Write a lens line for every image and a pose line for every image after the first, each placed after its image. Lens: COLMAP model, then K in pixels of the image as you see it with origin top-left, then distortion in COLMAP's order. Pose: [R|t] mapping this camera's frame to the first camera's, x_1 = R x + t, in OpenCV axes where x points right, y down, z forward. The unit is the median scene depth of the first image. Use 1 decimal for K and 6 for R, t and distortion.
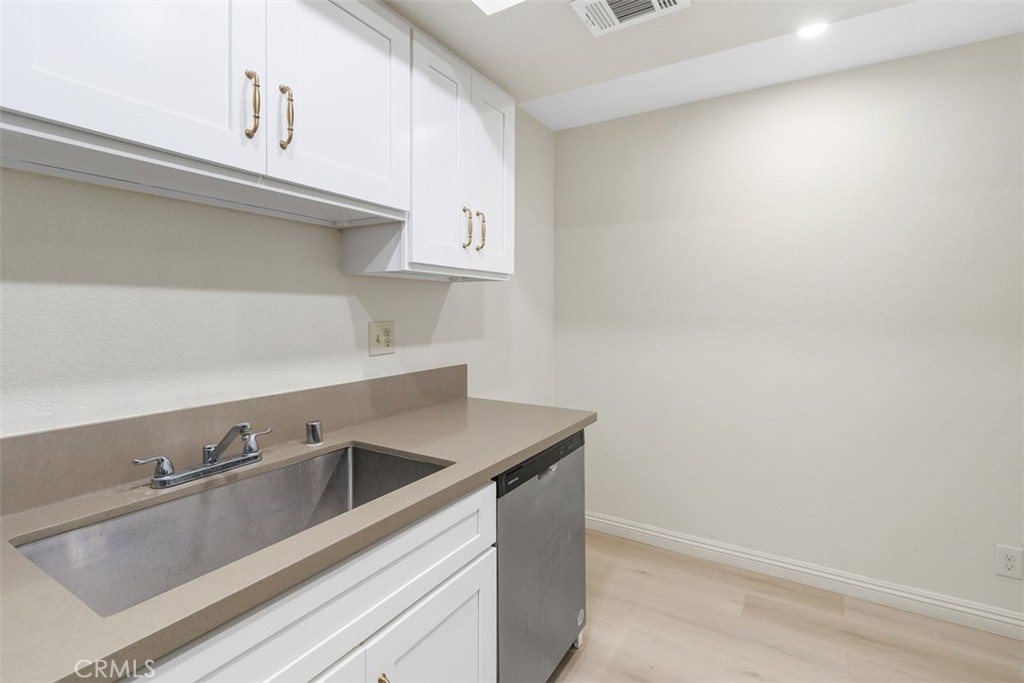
lens RADIAL K [[488.0, 0, 513.3], [0, 488.0, 315.3], [0, 0, 1]] dist [-0.000361, -0.000053]
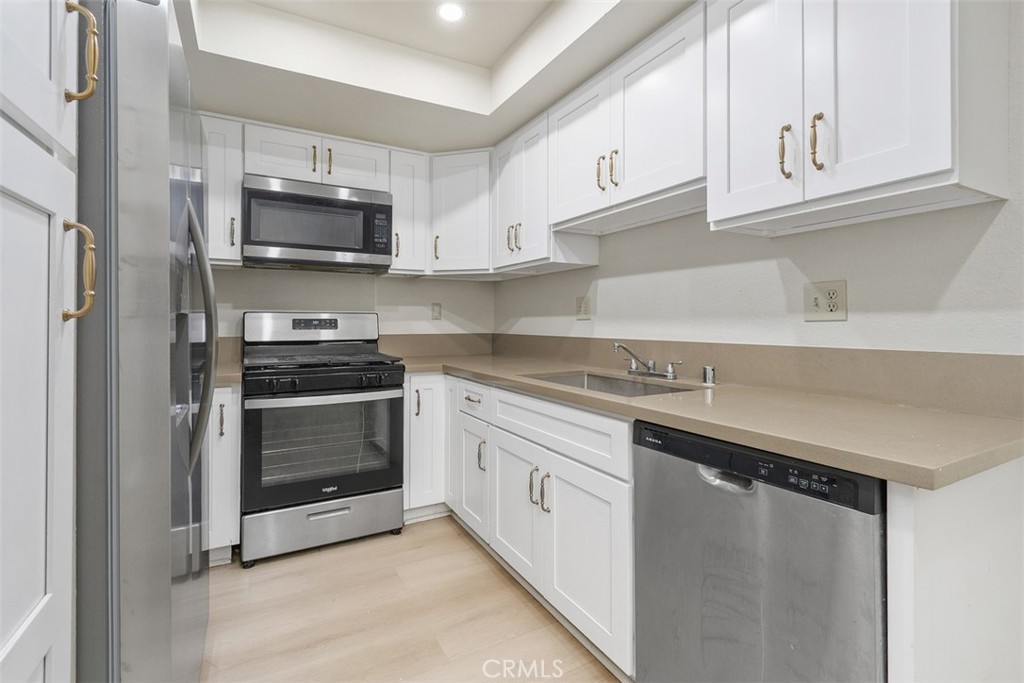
lens RADIAL K [[474.5, 0, 514.7], [0, 474.5, 328.5], [0, 0, 1]] dist [-0.002065, -0.000269]
pose [[-0.490788, 0.000895, -0.871279, 0.759332], [-0.012349, 0.999892, 0.007983, 0.099165], [0.871191, 0.014677, -0.490724, 0.991822]]
